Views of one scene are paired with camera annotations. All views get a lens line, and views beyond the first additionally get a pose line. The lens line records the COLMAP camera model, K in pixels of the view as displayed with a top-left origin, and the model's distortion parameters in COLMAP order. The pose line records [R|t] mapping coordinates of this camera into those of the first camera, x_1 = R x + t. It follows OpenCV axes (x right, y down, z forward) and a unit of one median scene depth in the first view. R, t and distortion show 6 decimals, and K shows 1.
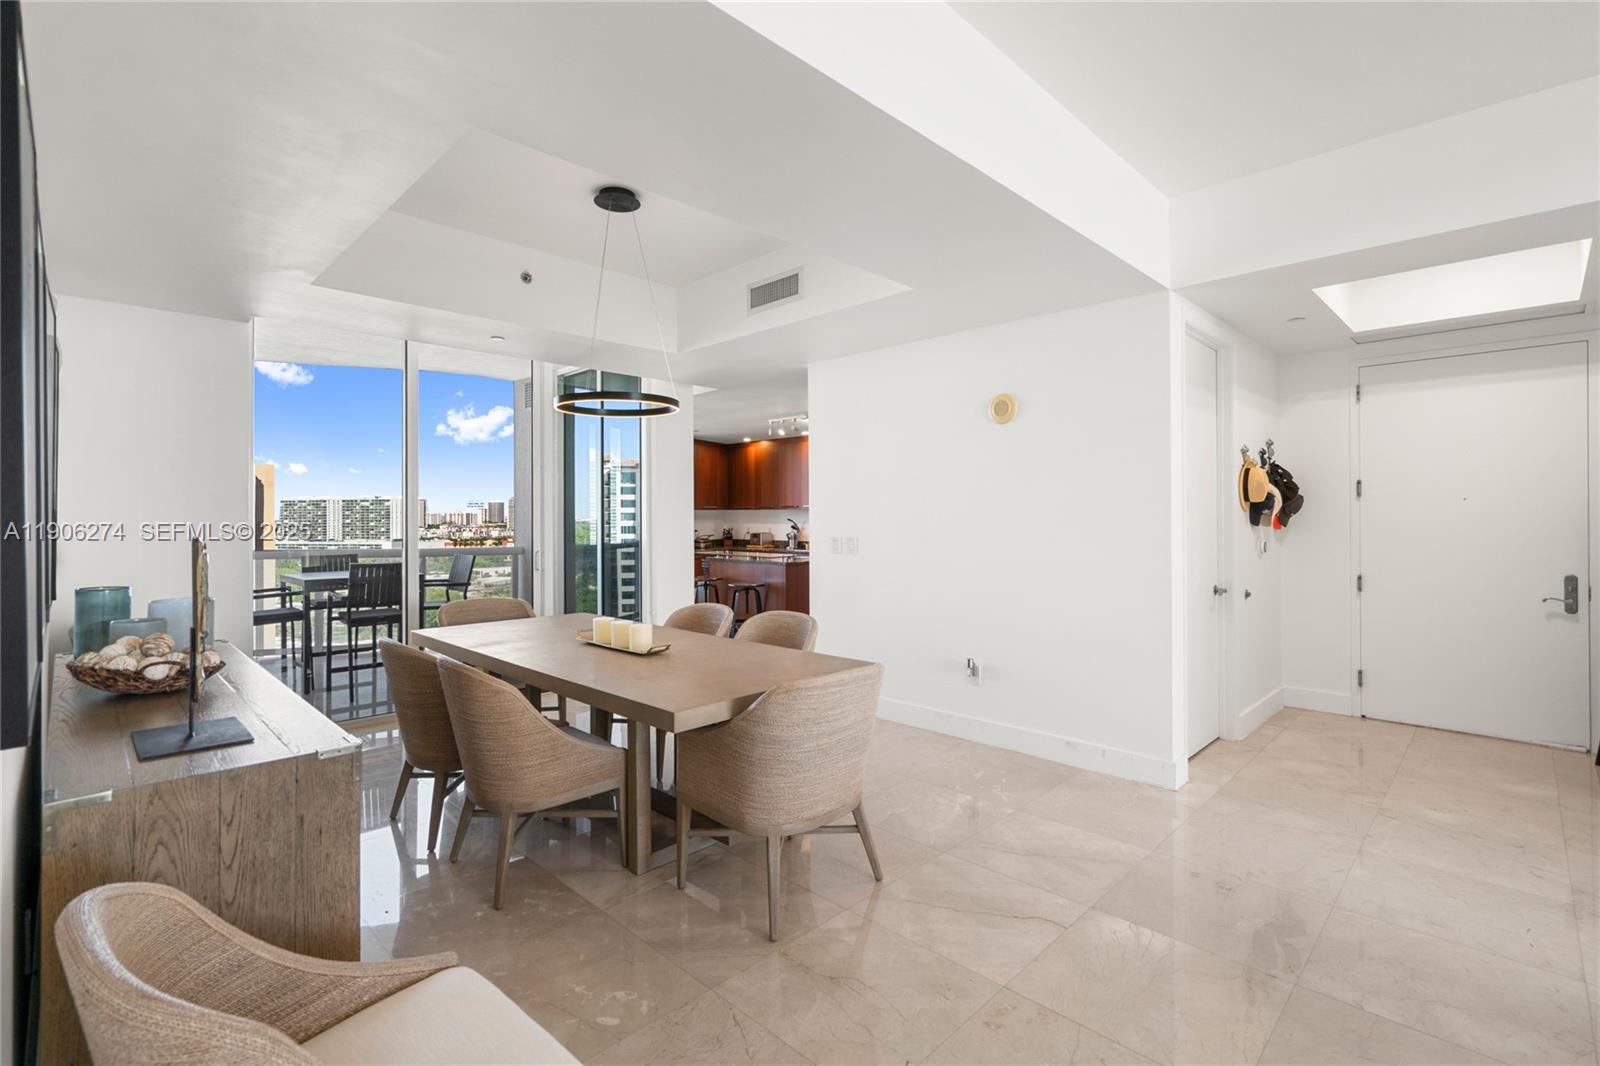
lens RADIAL K [[752.2, 0, 801.3], [0, 752.2, 528.5], [0, 0, 1]] dist [-0.006515, 0.005809]
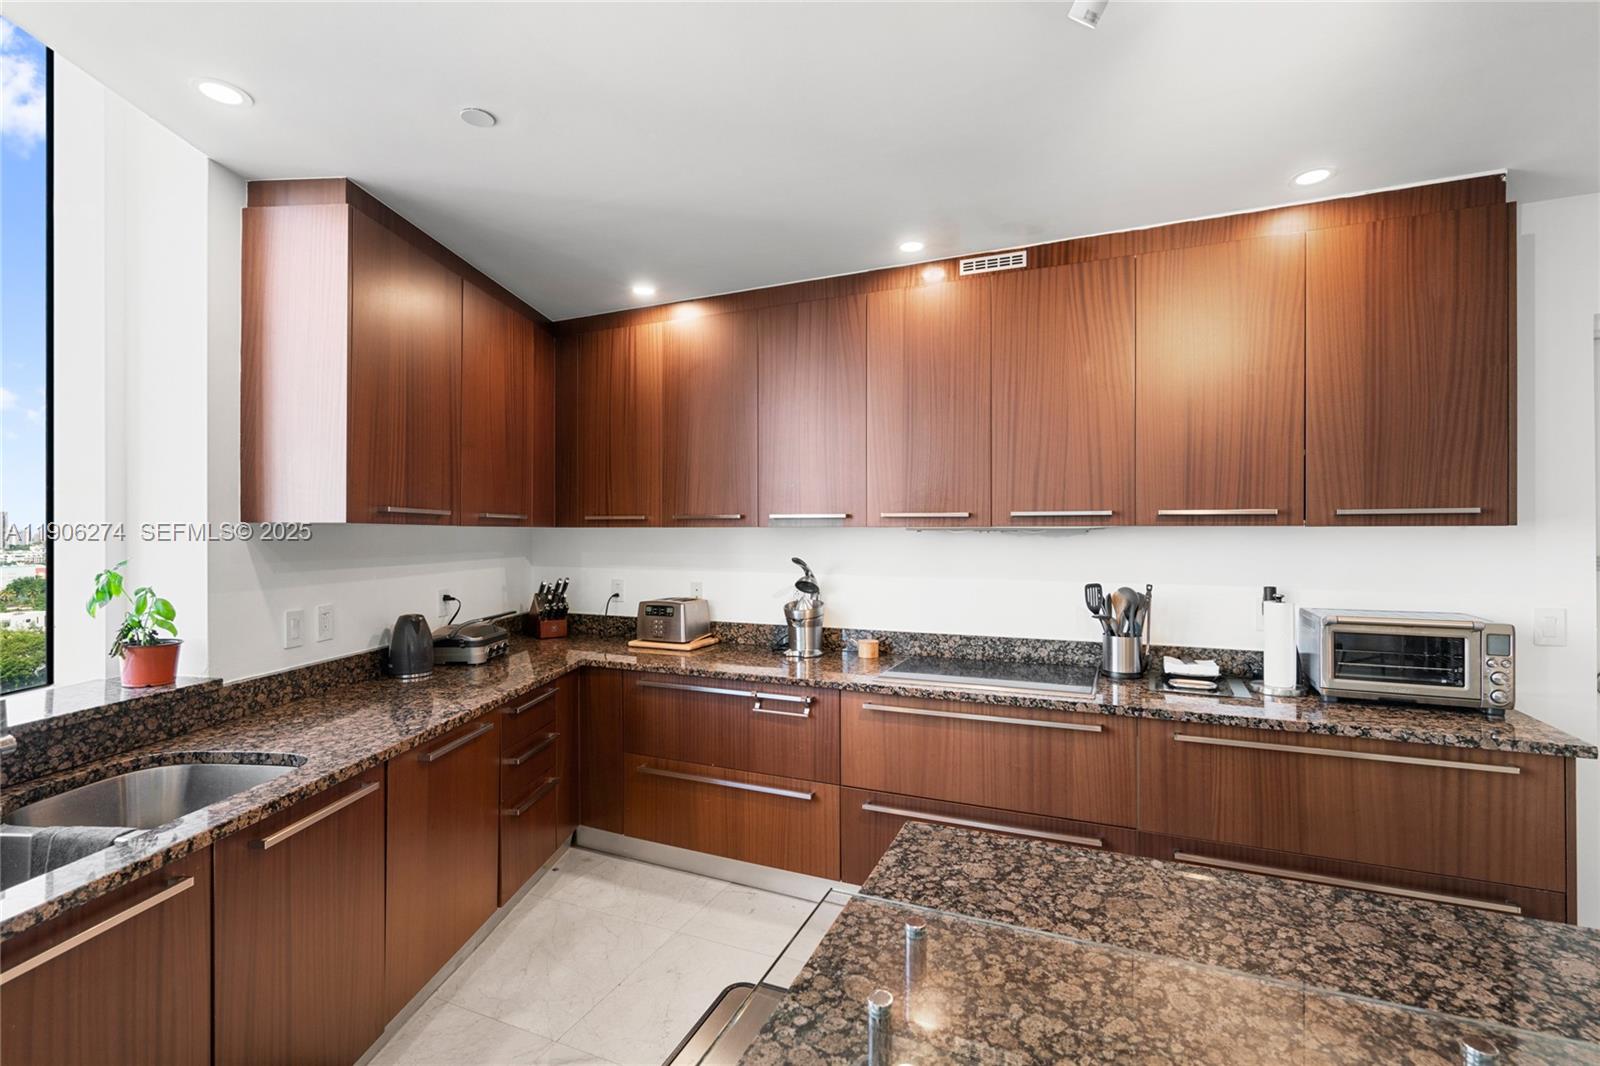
lens RADIAL K [[752.2, 0, 801.3], [0, 752.2, 528.5], [0, 0, 1]] dist [-0.006515, 0.005809]
pose [[0.943131, 0.005380, 0.332378, -0.109230], [0.002892, 0.999698, -0.024388, -0.016090], [-0.332409, 0.023962, 0.942831, 0.685375]]
